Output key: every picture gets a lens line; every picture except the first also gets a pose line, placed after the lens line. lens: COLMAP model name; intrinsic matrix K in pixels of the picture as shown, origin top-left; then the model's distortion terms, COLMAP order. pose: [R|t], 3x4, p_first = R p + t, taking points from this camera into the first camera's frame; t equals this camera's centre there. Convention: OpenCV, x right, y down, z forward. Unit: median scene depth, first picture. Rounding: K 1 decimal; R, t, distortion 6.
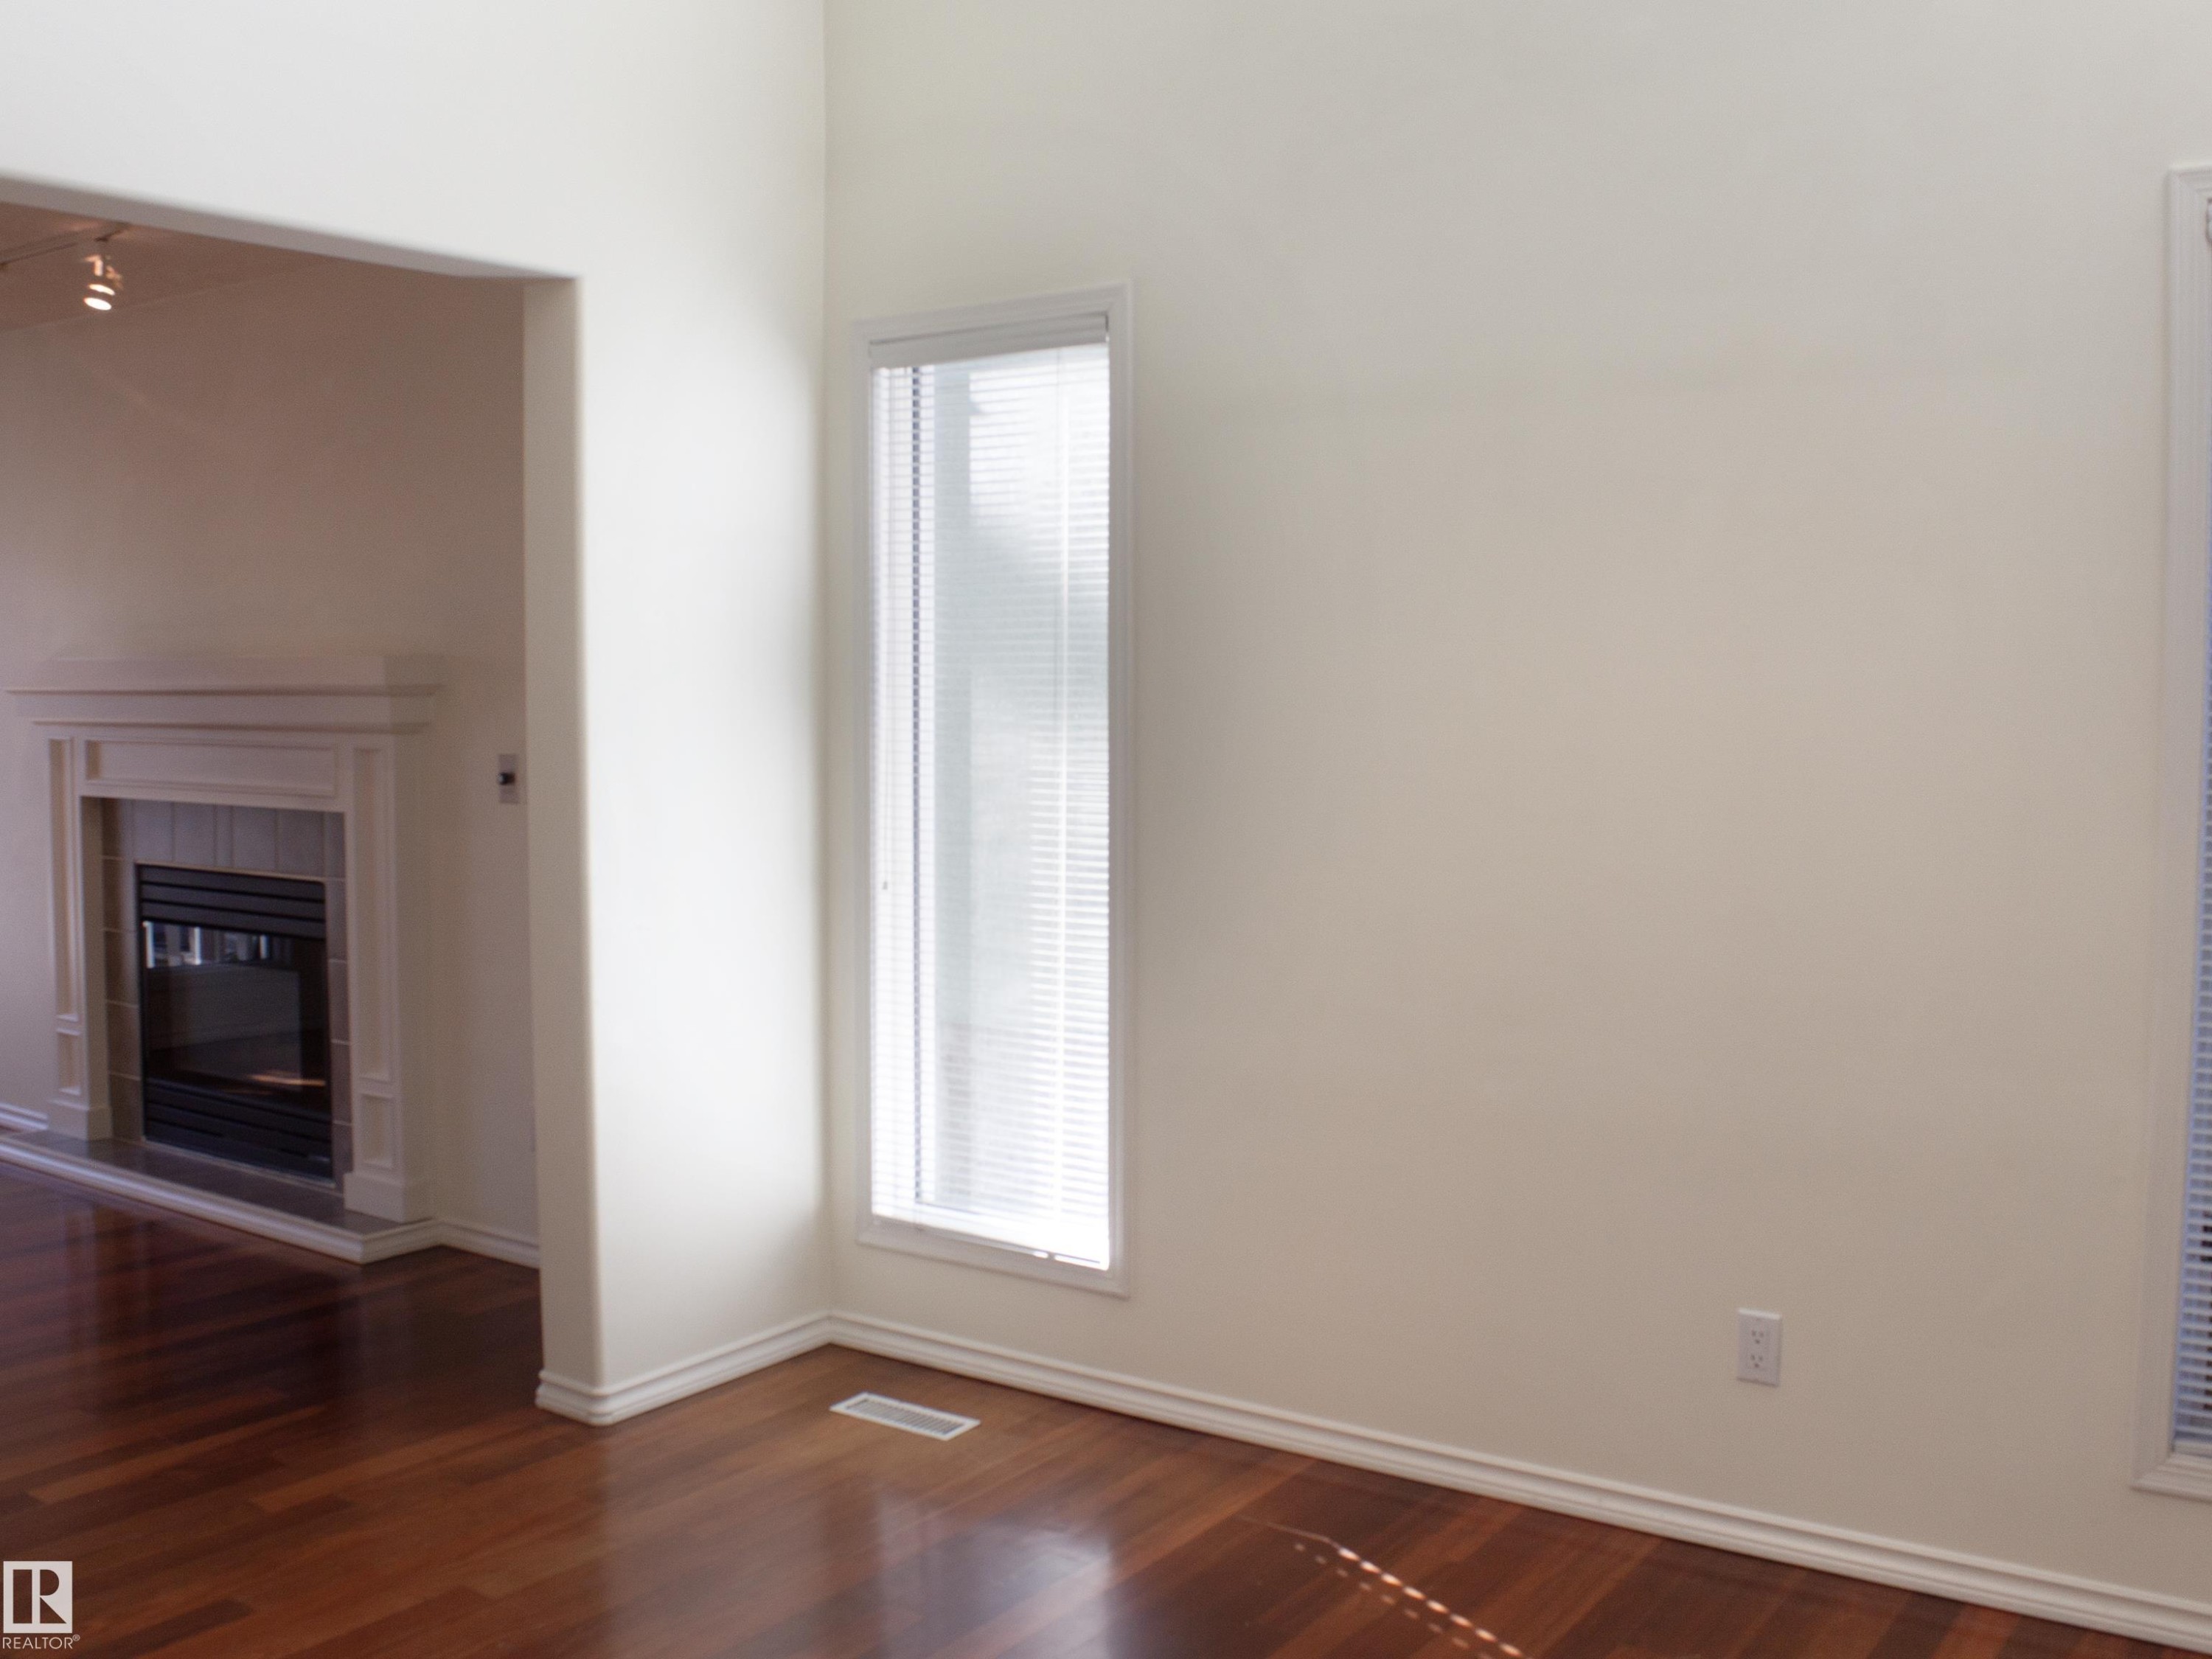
lens RADIAL K [[2137.3, 0, 1106.0], [0, 2137.3, 829.5], [0, 0, 1]] dist [-0.125104, 0.072522]
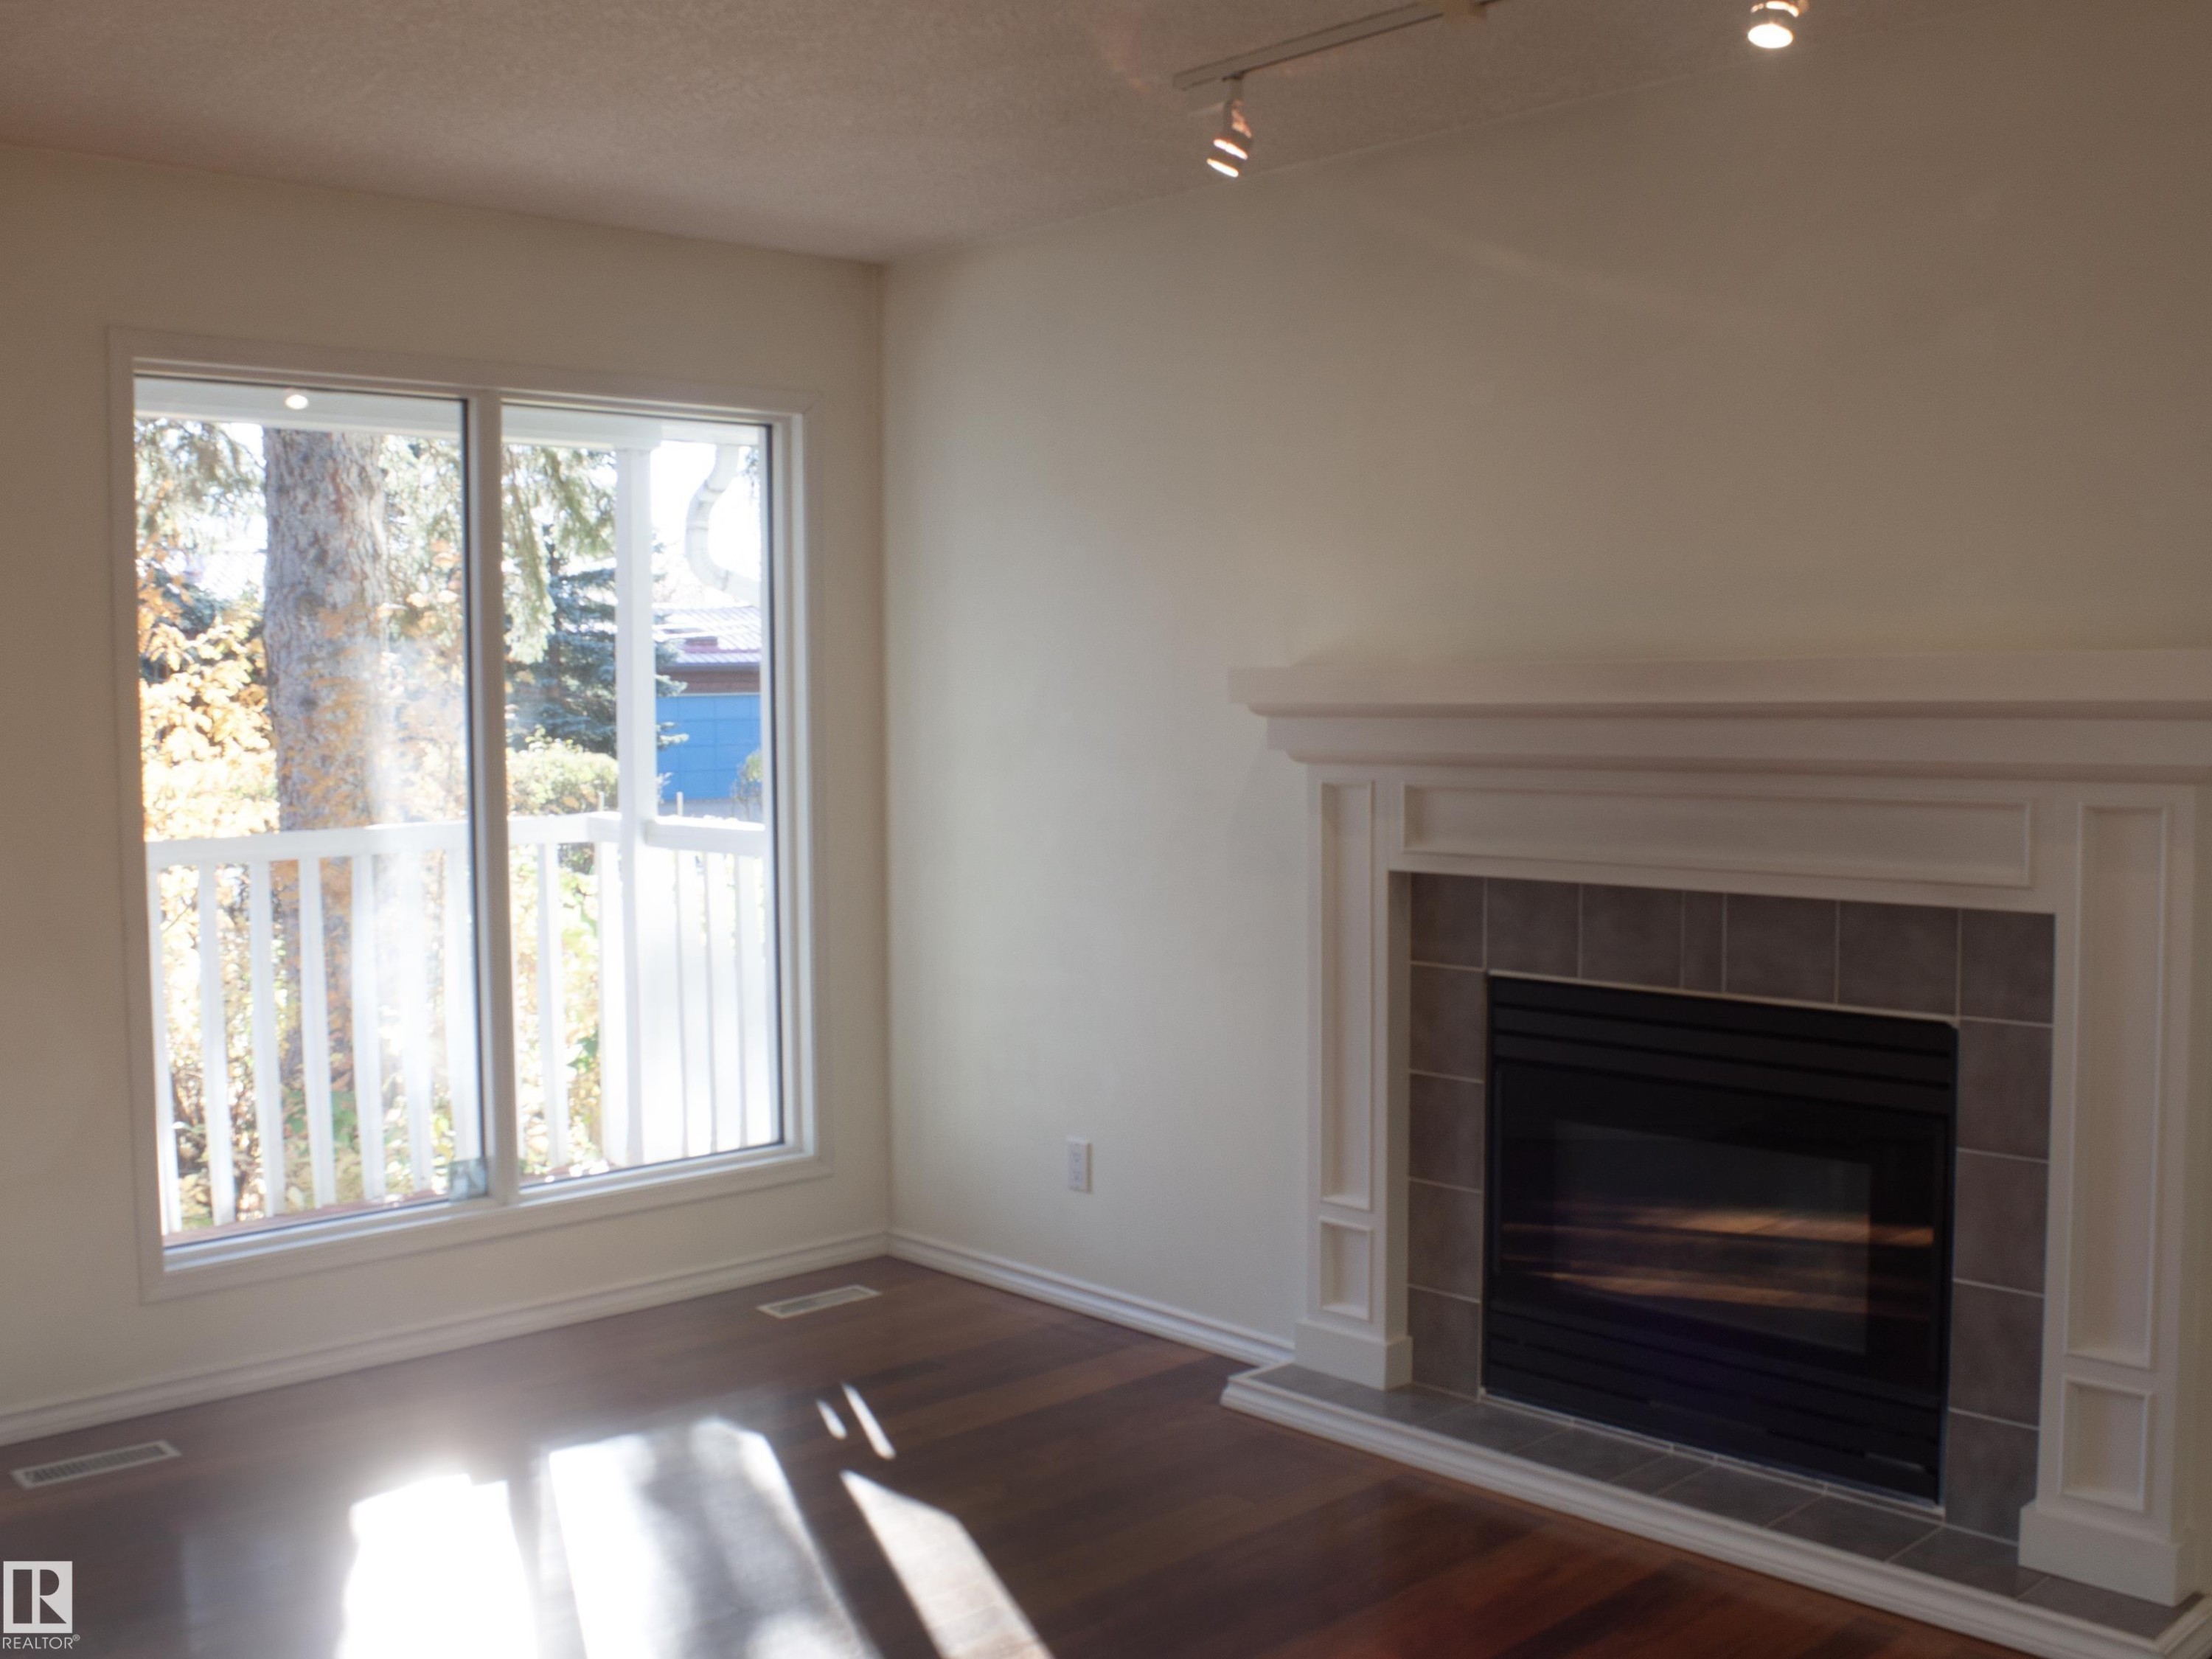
lens RADIAL K [[2137.3, 0, 1106.0], [0, 2137.3, 829.5], [0, 0, 1]] dist [-0.125104, 0.072522]
pose [[0.980448, -0.002623, -0.196763, -0.447547], [0.001973, 0.999992, -0.003500, -0.026996], [0.196771, 0.003044, 0.980445, 0.322230]]
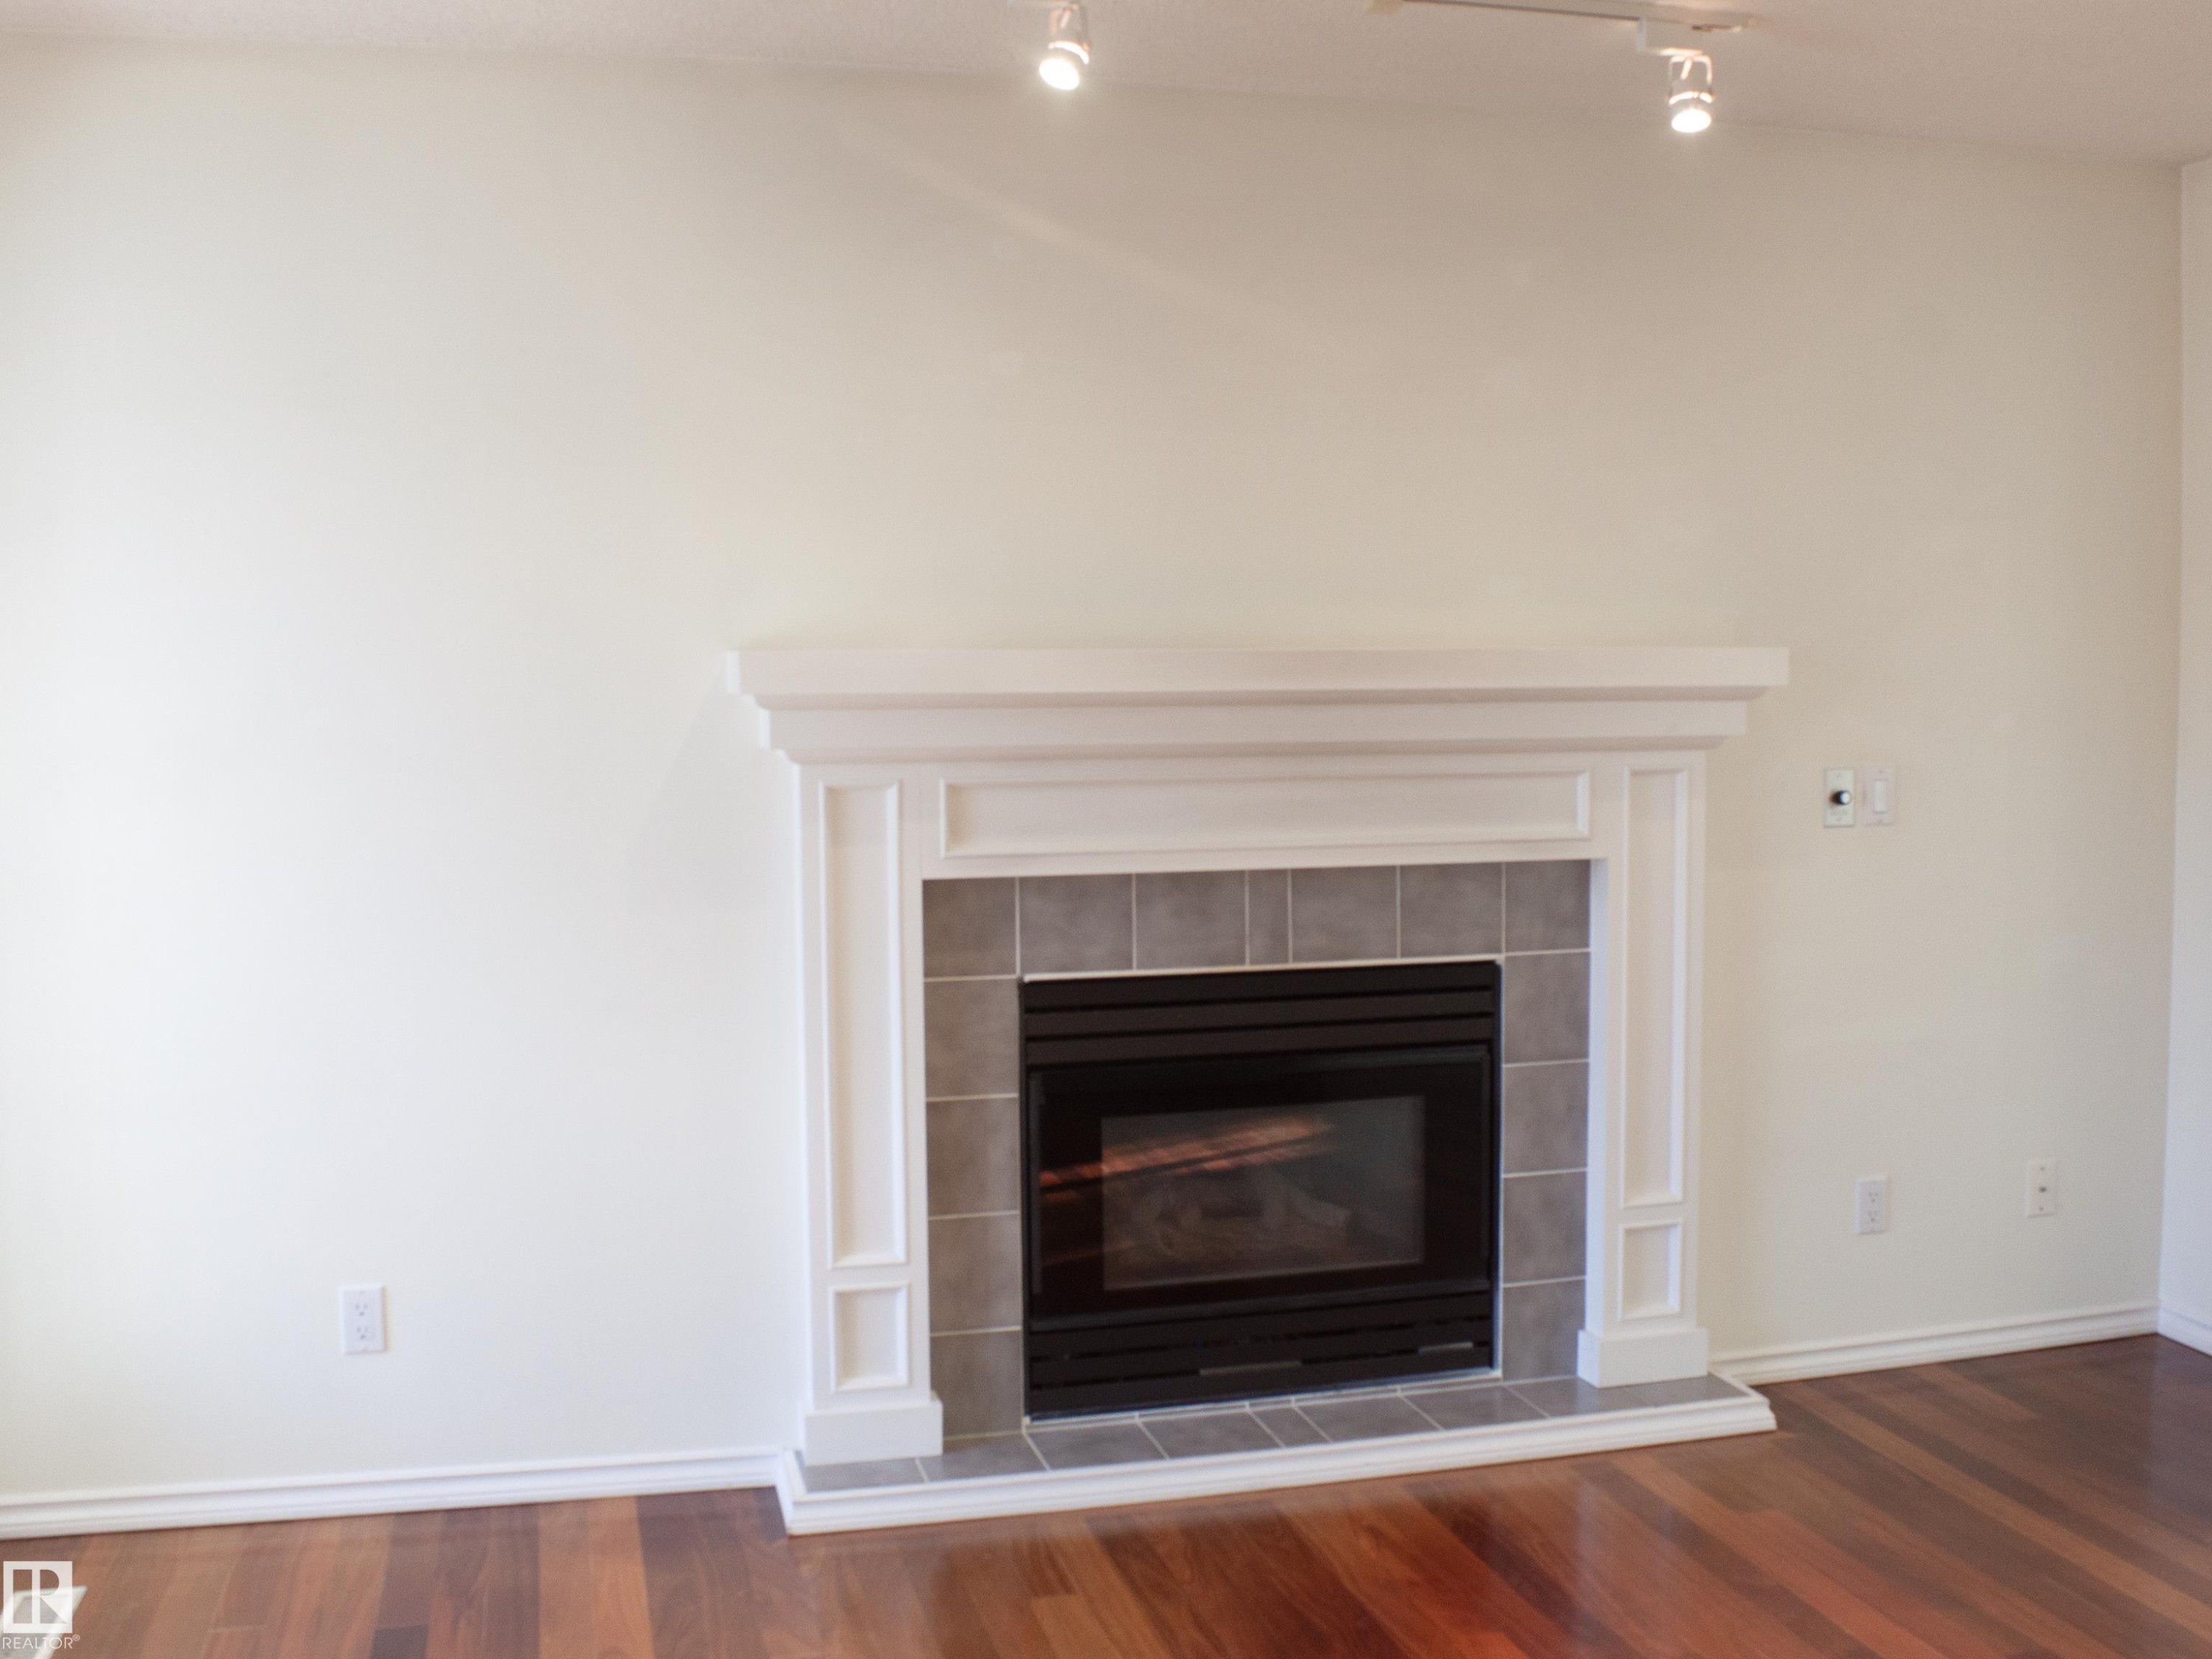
lens RADIAL K [[1951.3, 0, 1105.0], [0, 1951.3, 788.0], [0, 0, 1]] dist [-0.144777, 0.007324]
pose [[0.676841, -0.049468, 0.734465, -0.859841], [0.060538, 0.998100, 0.011436, -0.045107], [-0.733636, 0.036723, 0.678550, 0.587902]]
